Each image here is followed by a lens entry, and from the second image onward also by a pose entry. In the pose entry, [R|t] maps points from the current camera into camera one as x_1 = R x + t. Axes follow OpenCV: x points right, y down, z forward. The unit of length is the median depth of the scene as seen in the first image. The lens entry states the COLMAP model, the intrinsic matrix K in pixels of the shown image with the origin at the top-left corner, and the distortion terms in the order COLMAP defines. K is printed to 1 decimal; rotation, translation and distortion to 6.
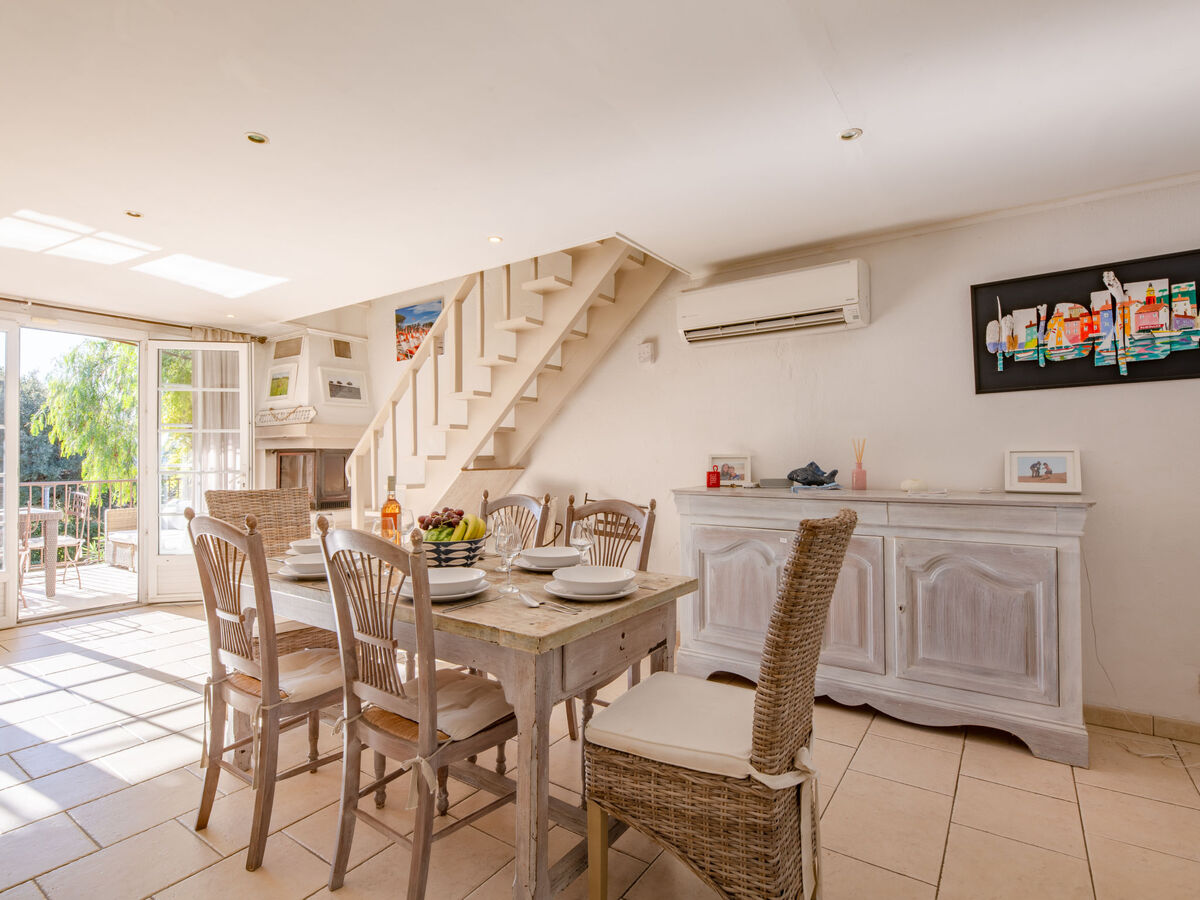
lens RADIAL K [[607.0, 0, 604.1], [0, 607.0, 444.2], [0, 0, 1]] dist [0.000670, -0.002494]
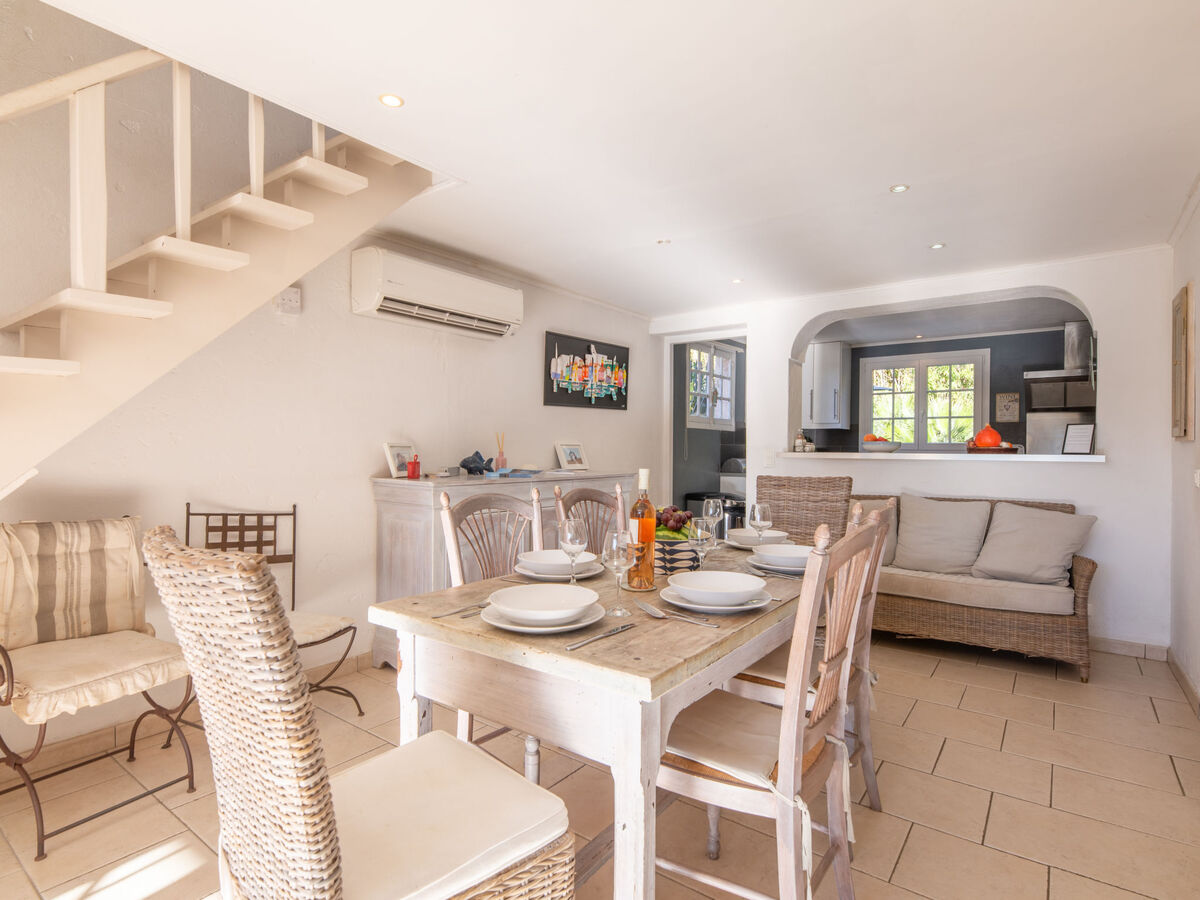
lens RADIAL K [[607.0, 0, 580.3], [0, 607.0, 457.0], [0, 0, 1]] dist [0.000670, -0.002494]
pose [[0.065183, -0.005050, 0.997861, -0.872827], [-0.025442, 0.999654, 0.006721, 0.031286], [-0.997549, -0.025825, 0.065032, 0.836345]]
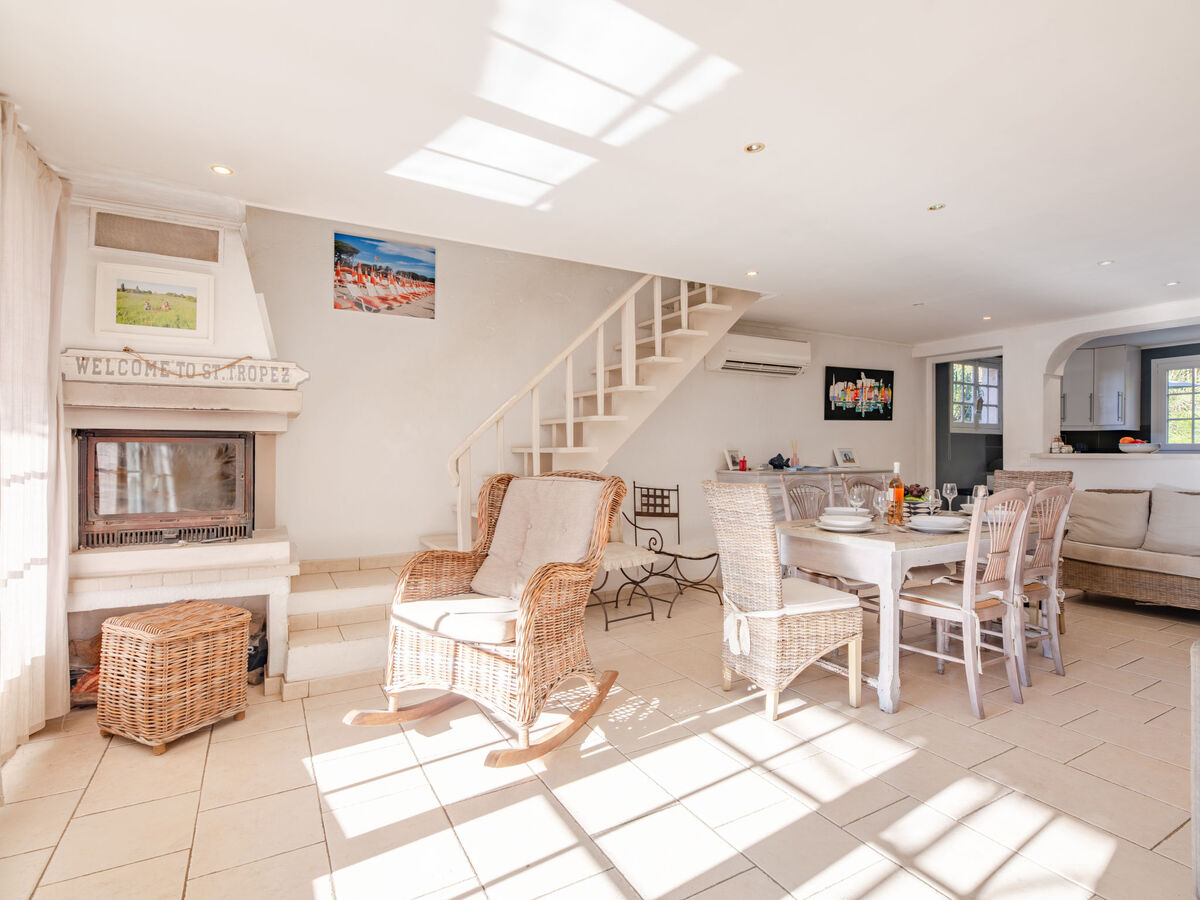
lens RADIAL K [[607.0, 0, 594.8], [0, 607.0, 449.9], [0, 0, 1]] dist [0.000670, -0.002494]
pose [[0.437768, 0.008732, 0.899045, -1.584187], [-0.020399, 0.999792, 0.000222, 0.033251], [-0.898856, -0.018437, 0.437855, 0.822763]]
